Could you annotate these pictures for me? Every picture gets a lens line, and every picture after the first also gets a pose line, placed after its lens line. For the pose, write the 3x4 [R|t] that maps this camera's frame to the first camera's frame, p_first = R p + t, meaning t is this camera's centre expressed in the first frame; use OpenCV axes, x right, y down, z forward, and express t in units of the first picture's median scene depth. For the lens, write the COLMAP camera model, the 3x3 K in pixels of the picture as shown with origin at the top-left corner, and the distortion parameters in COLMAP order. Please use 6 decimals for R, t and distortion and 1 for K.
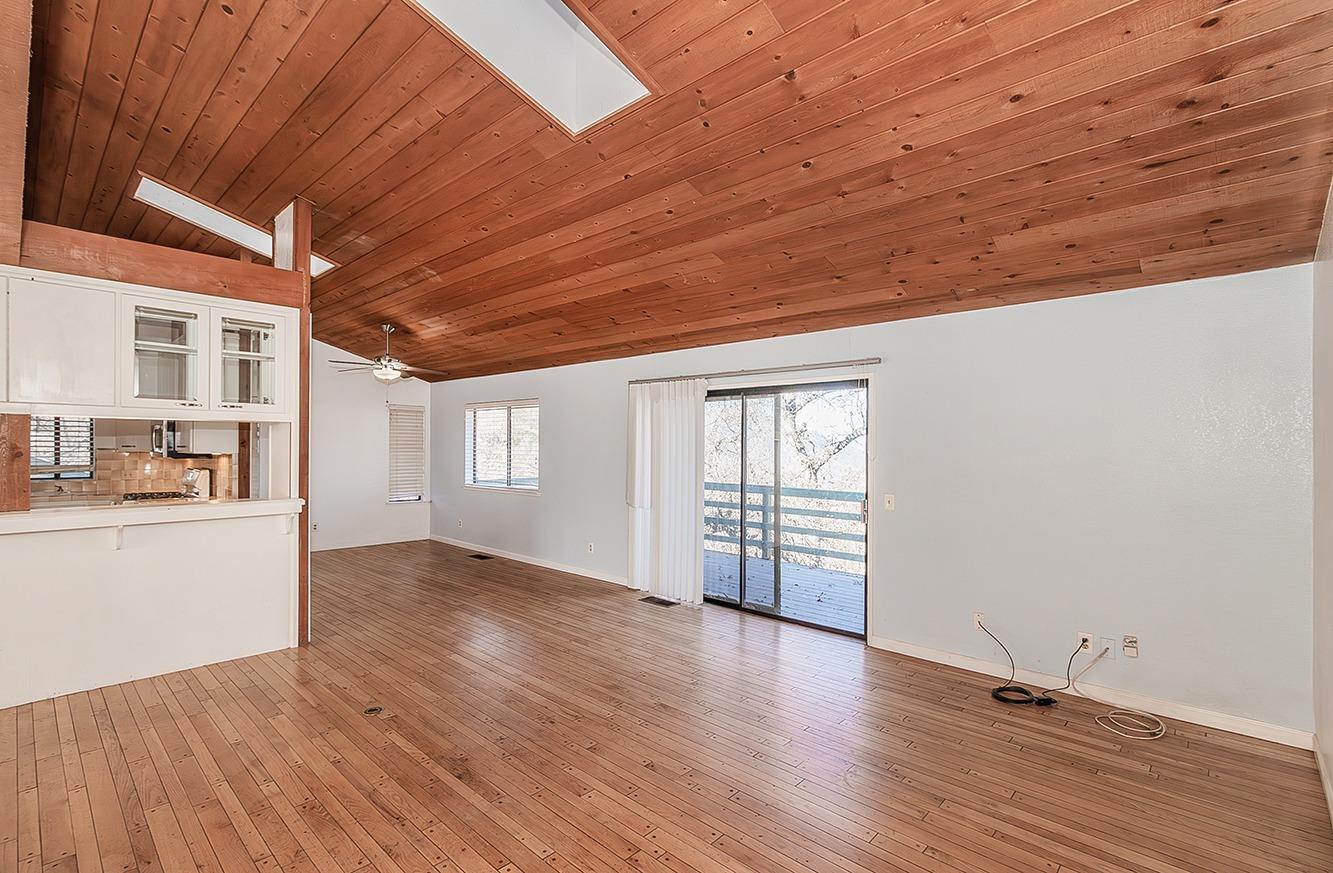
lens RADIAL K [[601.8, 0, 662.6], [0, 601.8, 437.3], [0, 0, 1]] dist [0.004343, 0.001546]
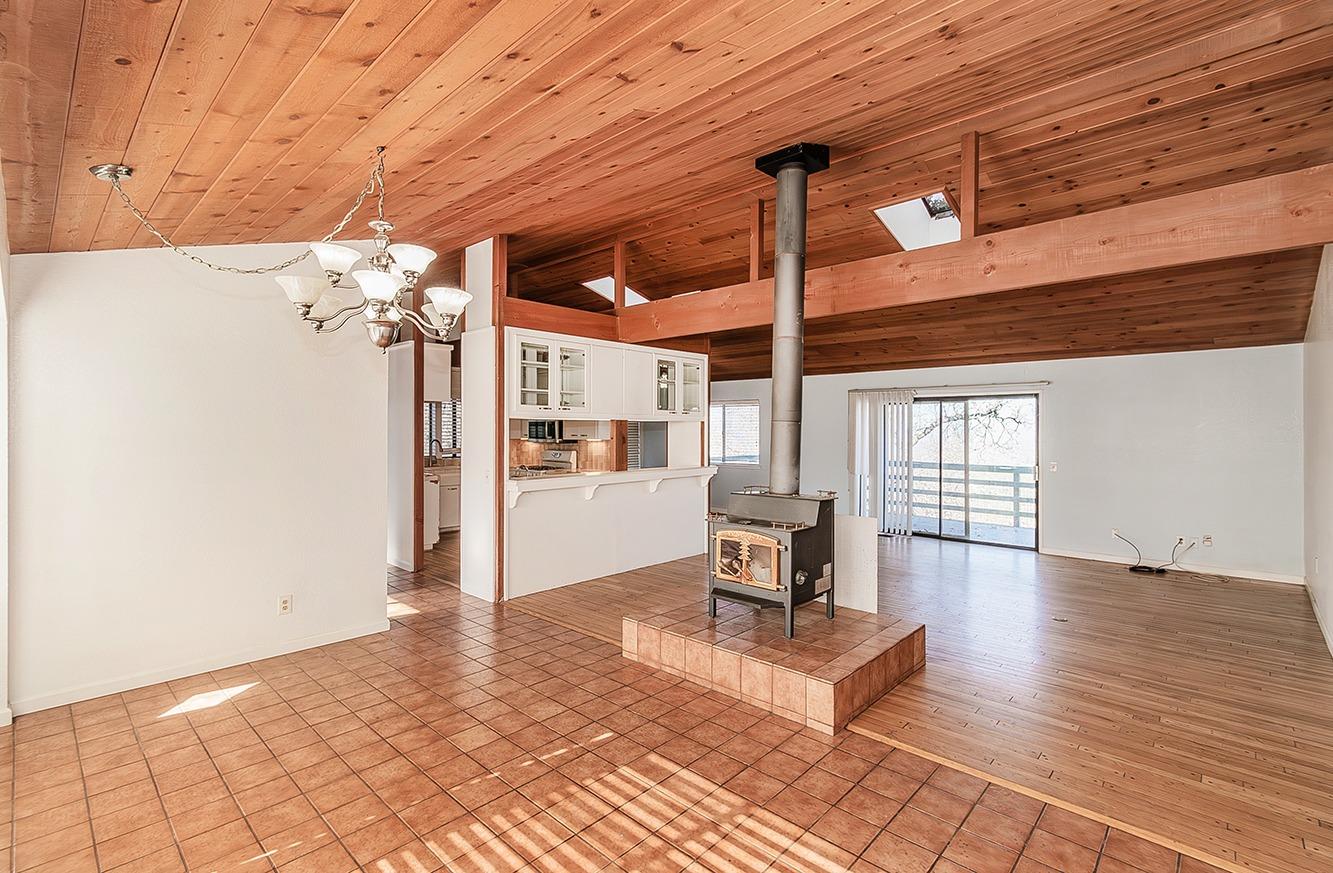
lens RADIAL K [[601.8, 0, 668.6], [0, 601.8, 418.5], [0, 0, 1]] dist [0.004343, 0.001546]
pose [[0.999988, -0.004968, -0.000095, -0.649521], [0.004968, 0.999987, -0.001295, -0.029087], [0.000102, 0.001294, 0.999999, -0.634832]]
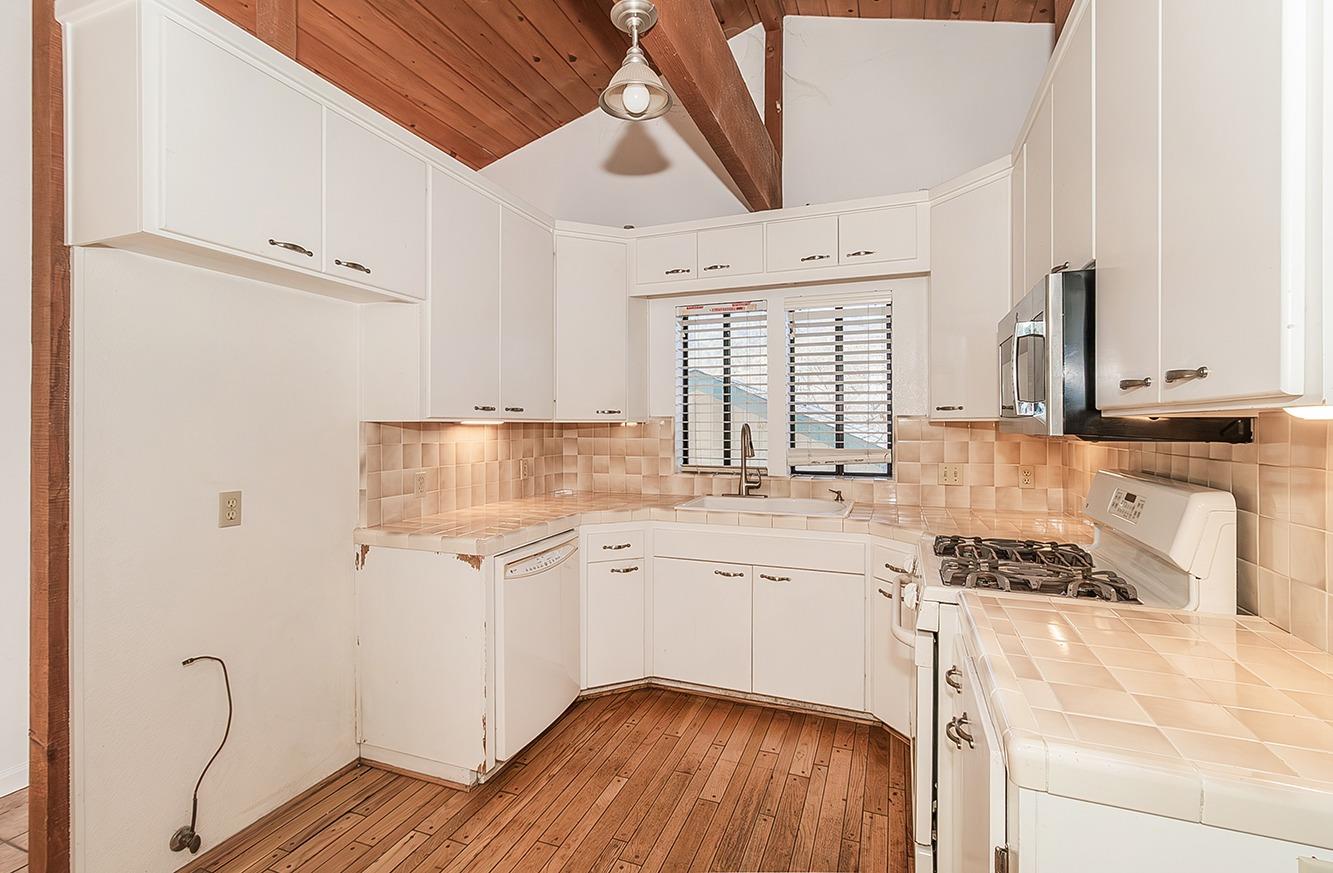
lens RADIAL K [[601.8, 0, 663.2], [0, 601.8, 424.3], [0, 0, 1]] dist [0.004343, 0.001546]
pose [[0.371892, -0.005407, -0.928260, -0.775784], [0.021168, 0.999772, 0.002657, 0.027965], [0.928035, -0.020638, 0.371922, 0.899847]]
